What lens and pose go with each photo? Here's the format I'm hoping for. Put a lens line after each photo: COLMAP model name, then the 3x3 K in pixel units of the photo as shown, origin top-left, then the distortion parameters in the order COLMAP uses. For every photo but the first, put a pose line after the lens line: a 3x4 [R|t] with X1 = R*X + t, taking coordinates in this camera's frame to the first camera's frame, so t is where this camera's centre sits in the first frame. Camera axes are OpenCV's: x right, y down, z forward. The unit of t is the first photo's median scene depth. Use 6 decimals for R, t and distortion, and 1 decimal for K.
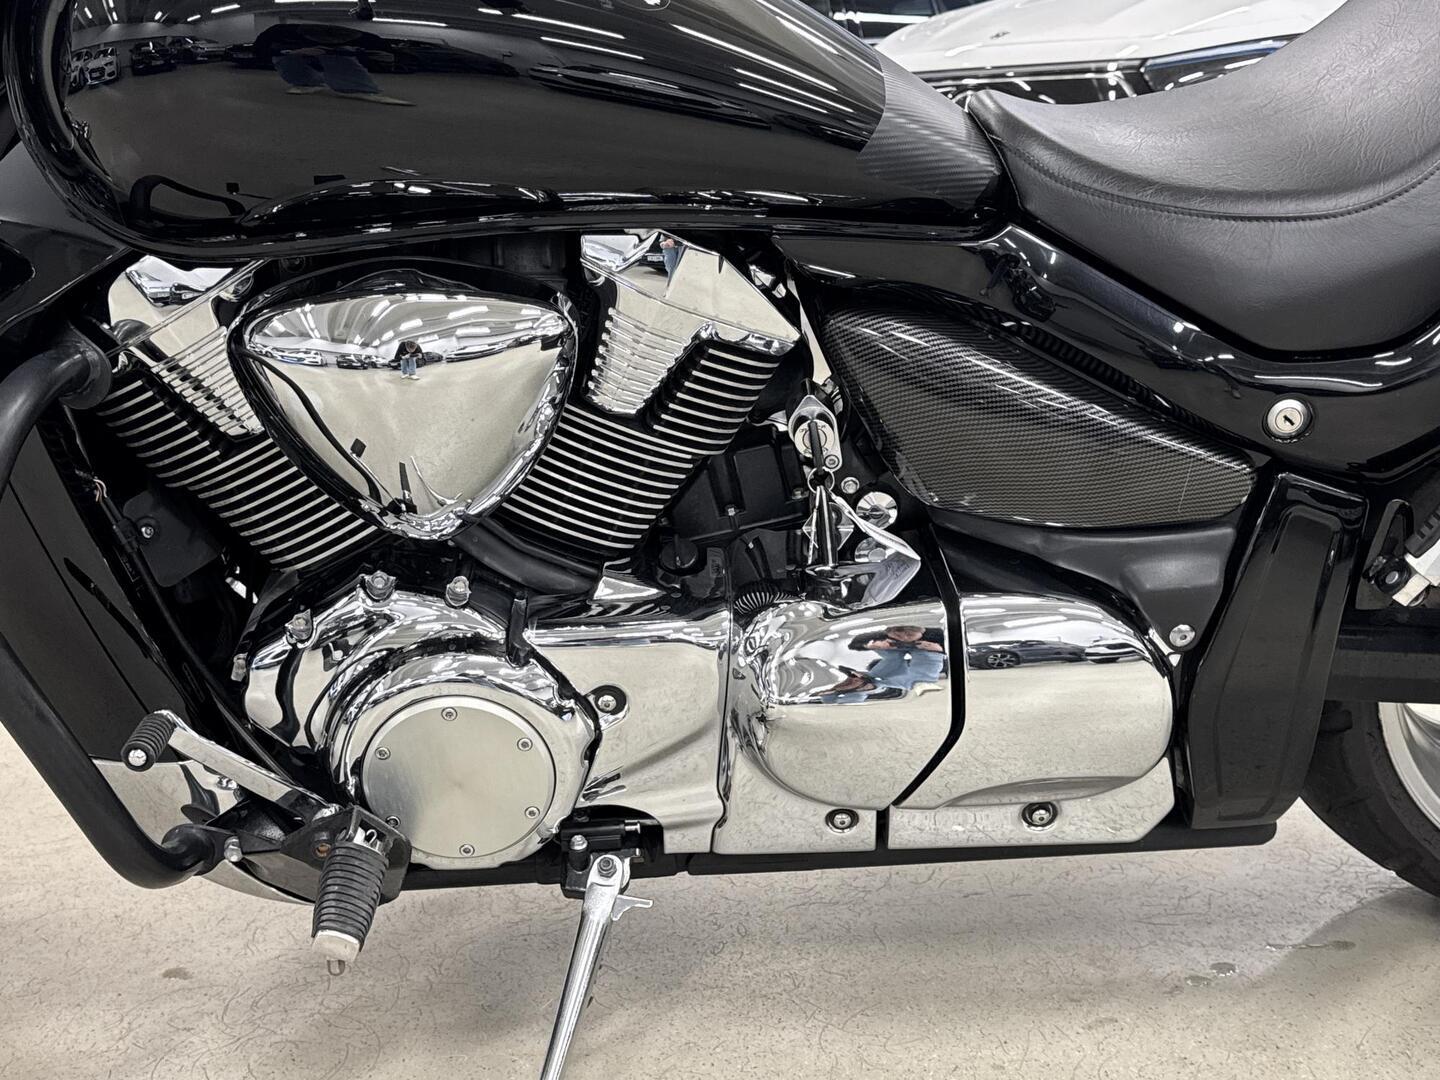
lens RADIAL K [[1813.3, 0, 718.5], [0, 1813.3, 543.6], [0, 0, 1]] dist [0.099967, 0.000000]
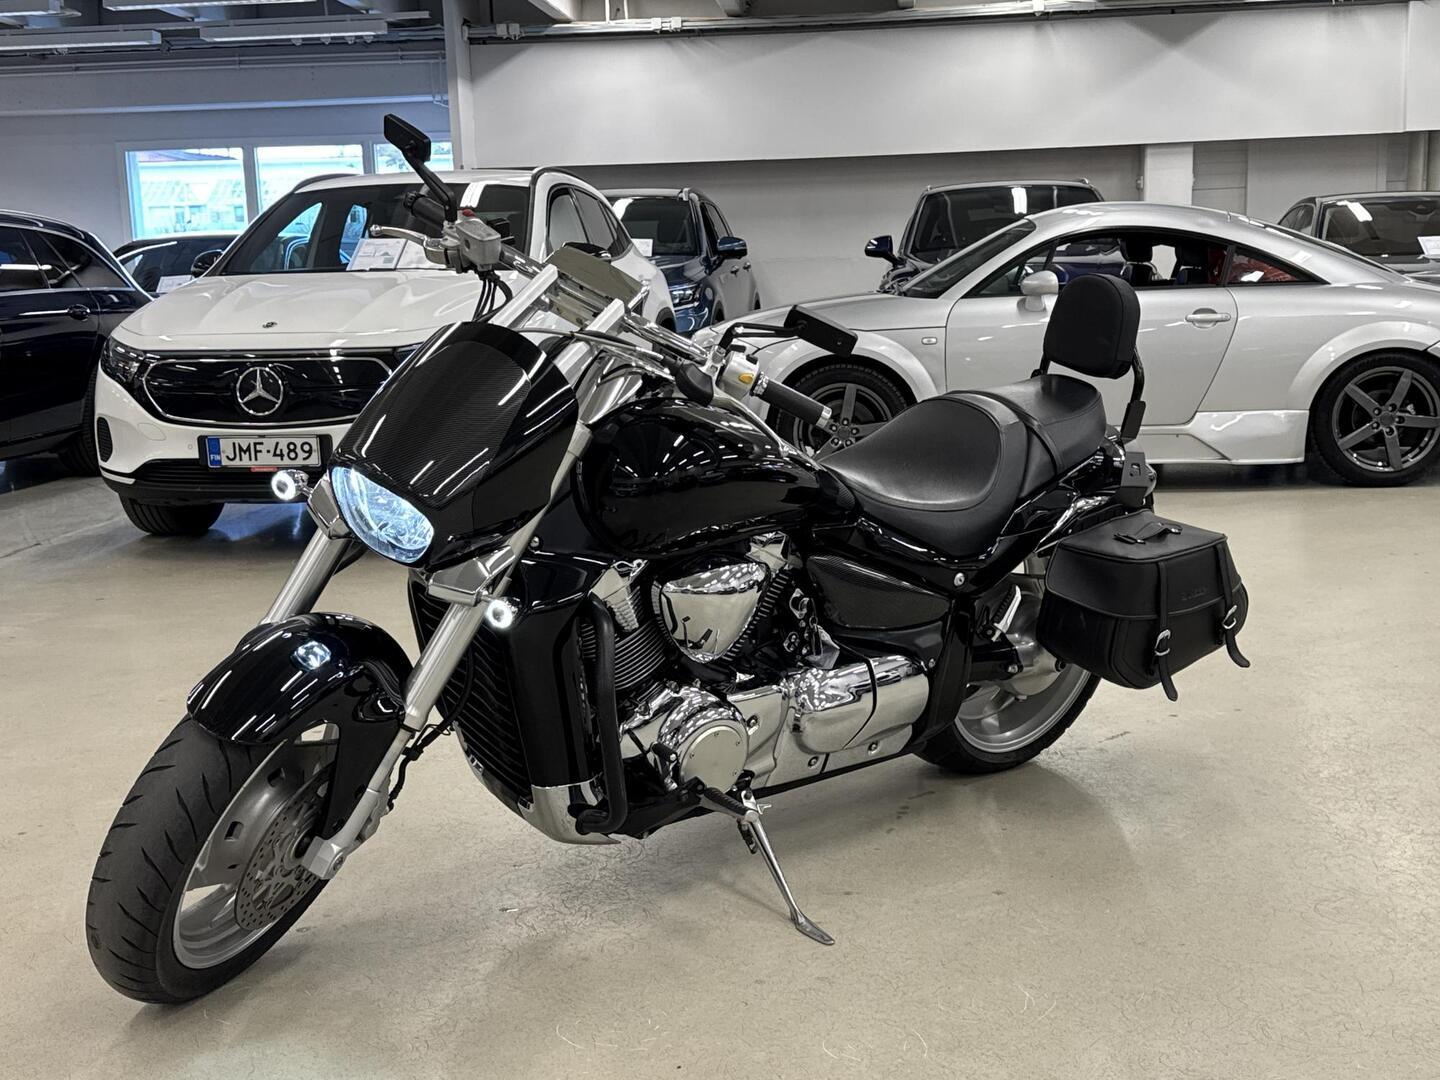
lens RADIAL K [[1813.3, 0, 720.5], [0, 1813.3, 537.9], [0, 0, 1]] dist [0.099967, 0.000000]
pose [[0.801839, -0.087690, 0.591071, -1.563258], [0.133569, 0.990447, -0.034257, -0.082945], [-0.582420, 0.106417, 0.805892, -0.993685]]
